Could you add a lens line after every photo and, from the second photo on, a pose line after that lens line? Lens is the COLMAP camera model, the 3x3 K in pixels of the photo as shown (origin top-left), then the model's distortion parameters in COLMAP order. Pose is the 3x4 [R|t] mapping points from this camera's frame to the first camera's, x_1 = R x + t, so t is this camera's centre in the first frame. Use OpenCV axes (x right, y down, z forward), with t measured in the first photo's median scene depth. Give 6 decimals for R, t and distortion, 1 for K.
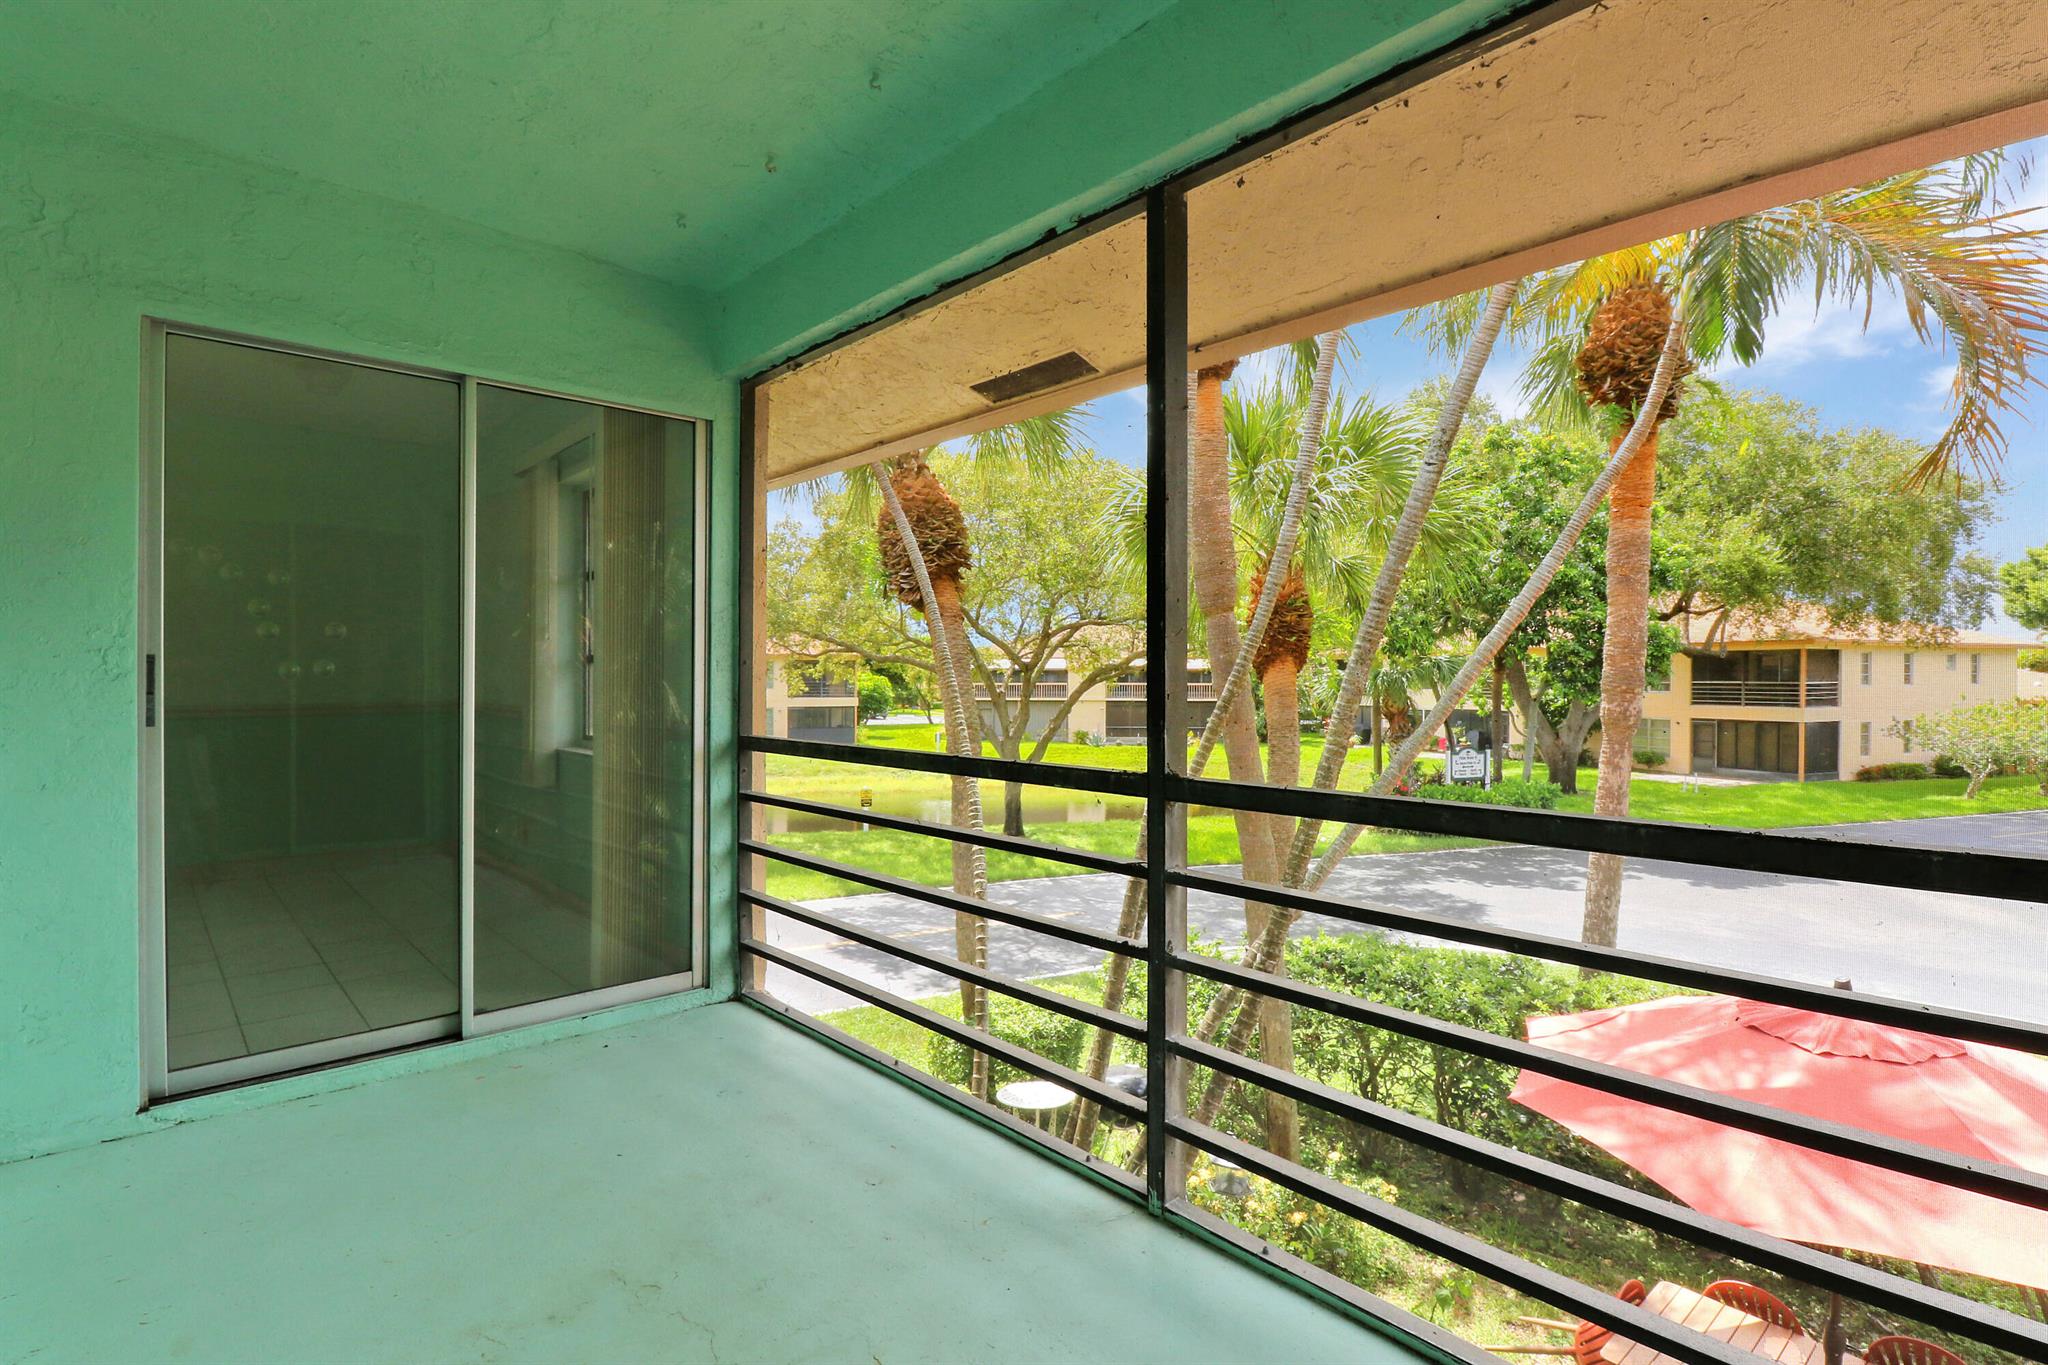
lens RADIAL K [[965.2, 0, 1026.1], [0, 965.2, 708.7], [0, 0, 1]] dist [-0.009656, -0.000032]
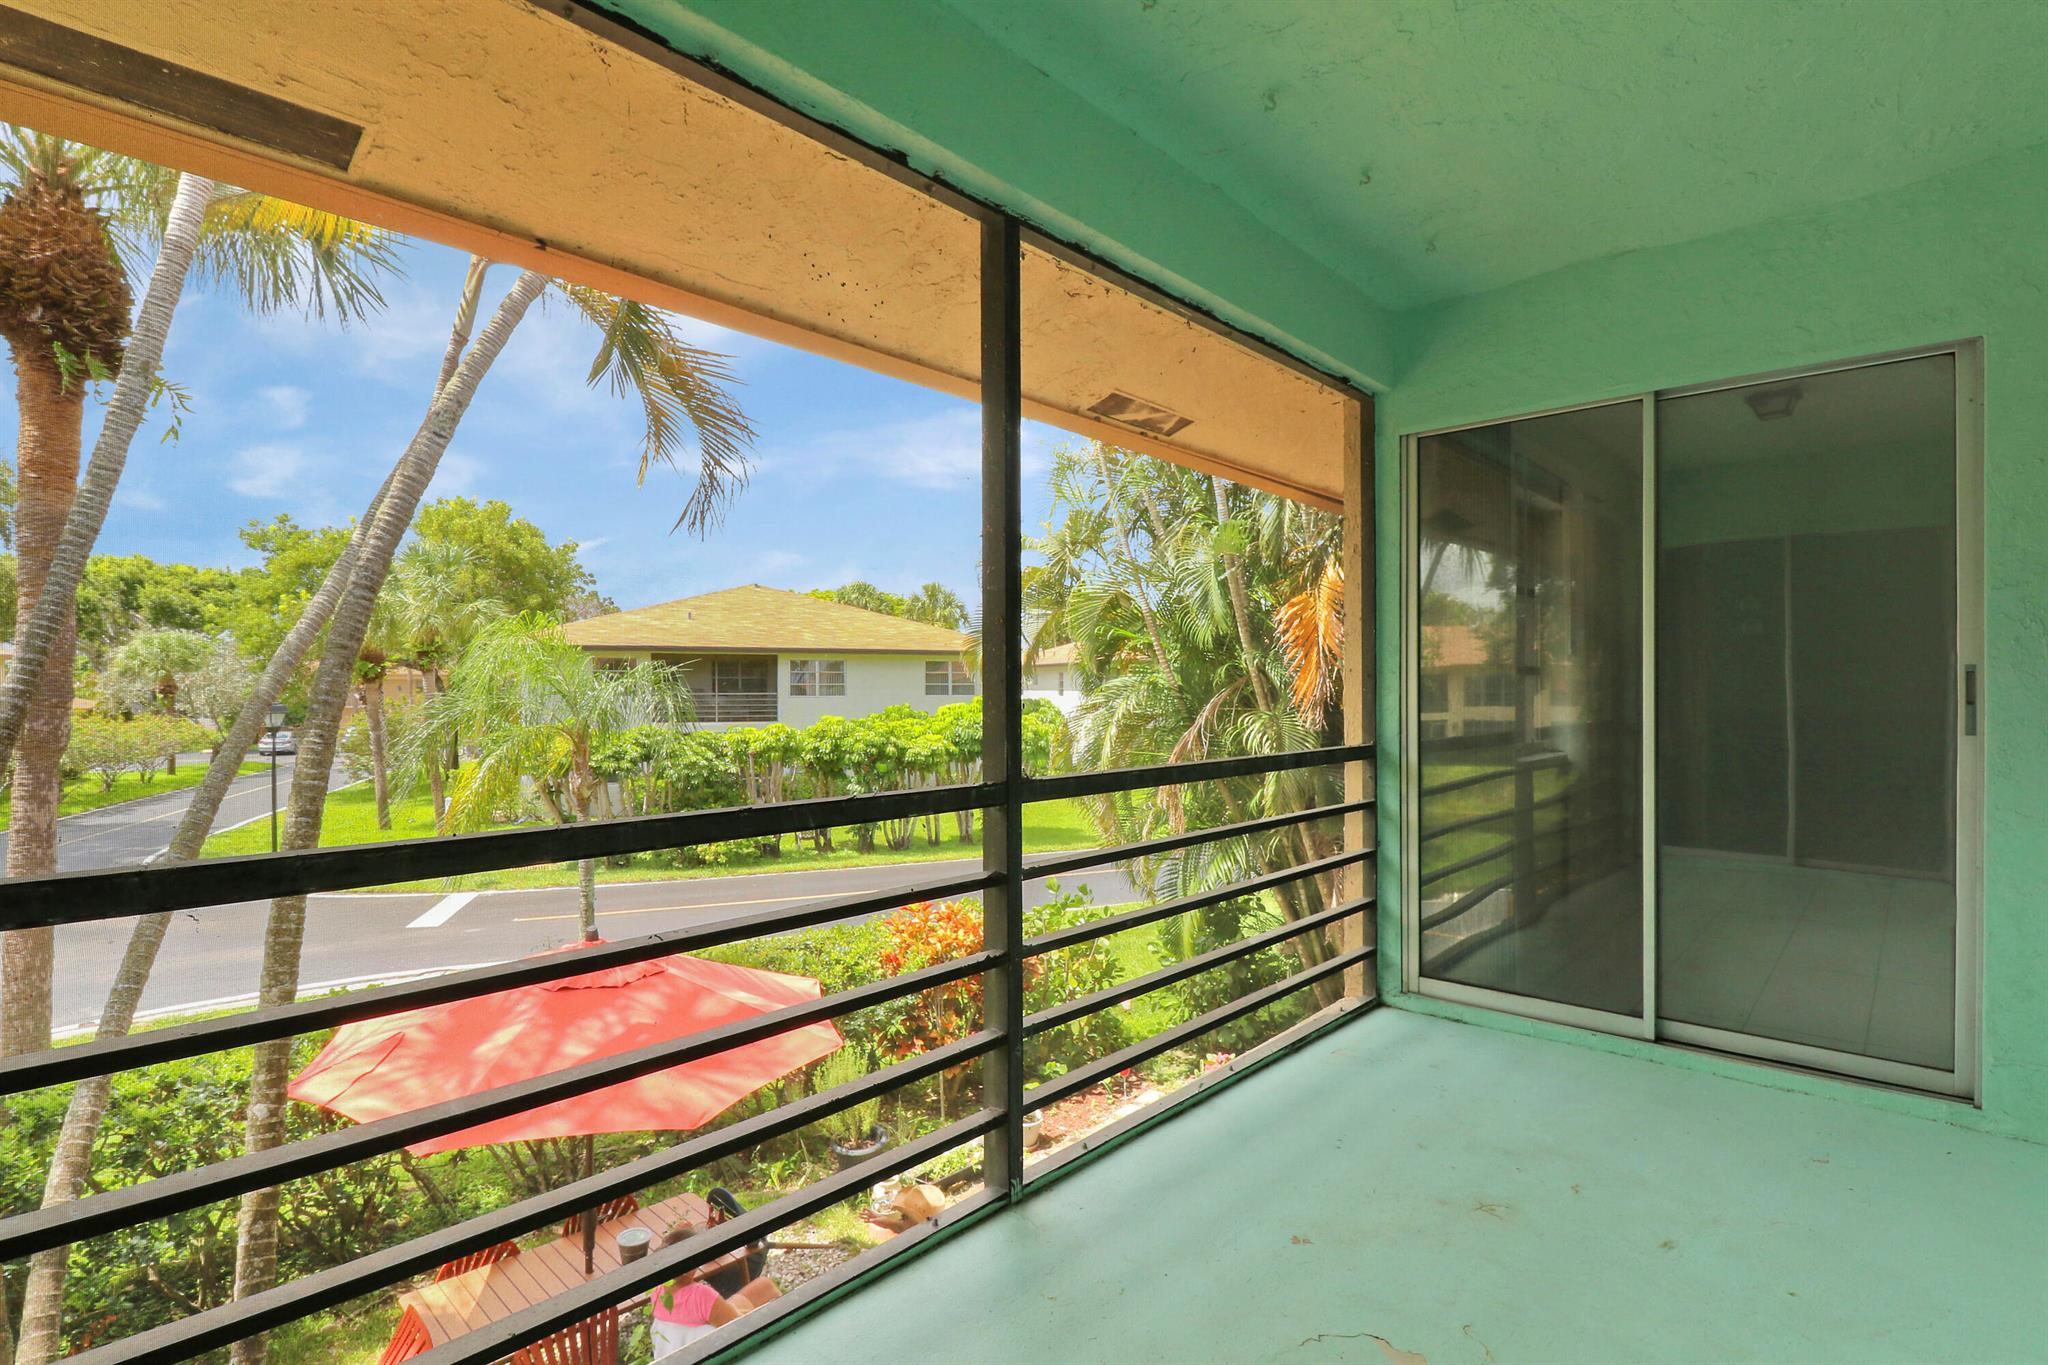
lens RADIAL K [[999.0, 0, 983.1], [0, 999.0, 721.3], [0, 0, 1]] dist [-0.017850, -0.000847]
pose [[-0.059132, -0.033352, 0.997693, -0.857337], [0.031852, 0.998870, 0.035279, -0.033287], [-0.997742, 0.033865, -0.058003, 1.000201]]
